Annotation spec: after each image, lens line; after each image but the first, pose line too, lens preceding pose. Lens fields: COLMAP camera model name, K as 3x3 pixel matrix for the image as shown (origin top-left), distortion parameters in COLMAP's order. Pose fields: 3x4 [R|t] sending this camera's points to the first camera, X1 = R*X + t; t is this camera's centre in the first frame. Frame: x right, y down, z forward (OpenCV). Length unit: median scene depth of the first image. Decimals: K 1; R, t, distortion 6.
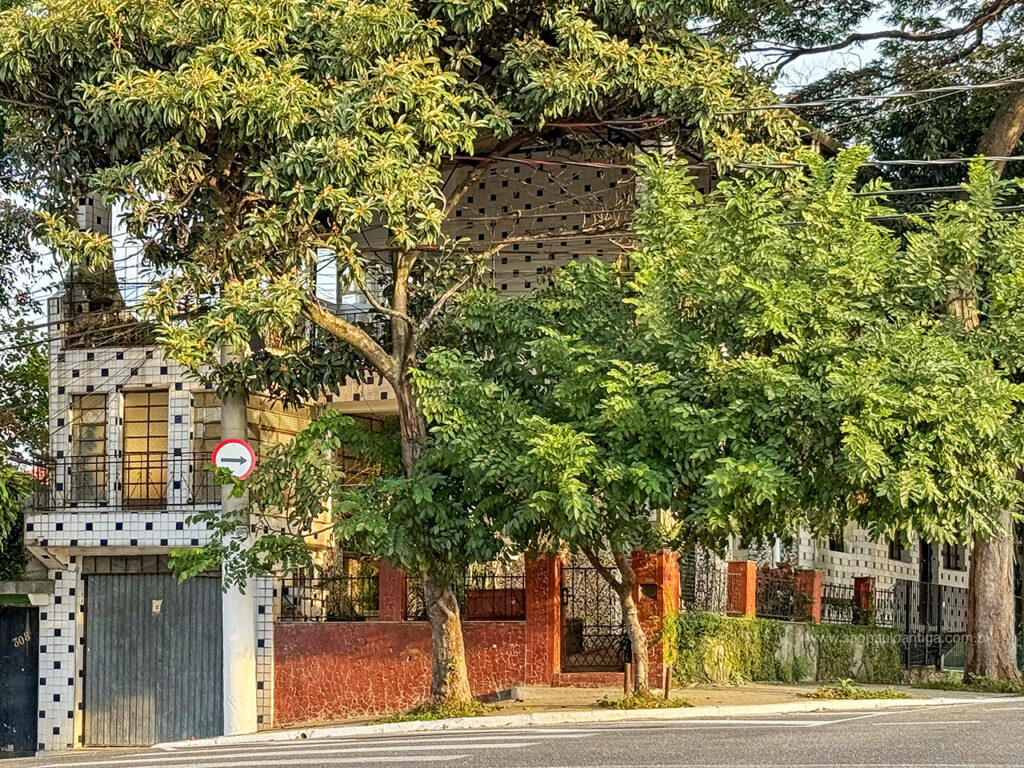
lens RADIAL K [[1732.0, 0, 512.0], [0, 1732.0, 384.0], [0, 0, 1]] dist [0.349940, -0.064937]
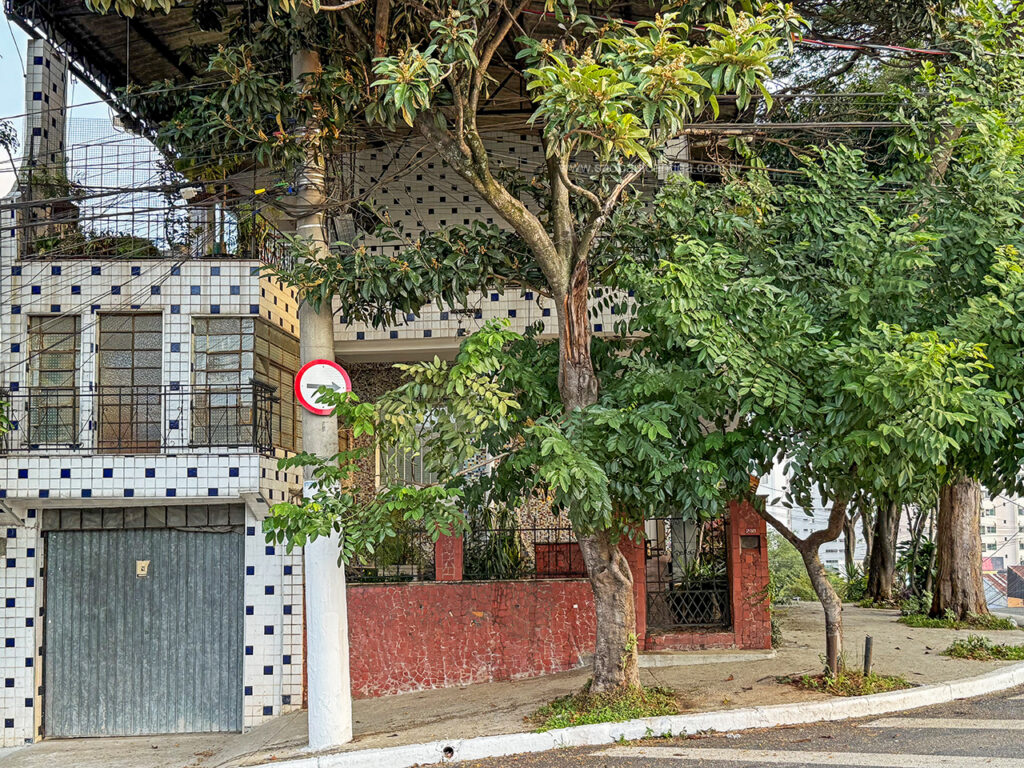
lens RADIAL K [[1068.1, 0, 512.0], [0, 1068.1, 384.0], [0, 0, 1]] dist [0.247725, -0.299915]
pose [[0.952831, 0.023001, 0.302627, -0.193095], [-0.021769, 0.999735, -0.007445, 0.037908], [-0.302719, 0.000506, 0.953080, 0.443547]]
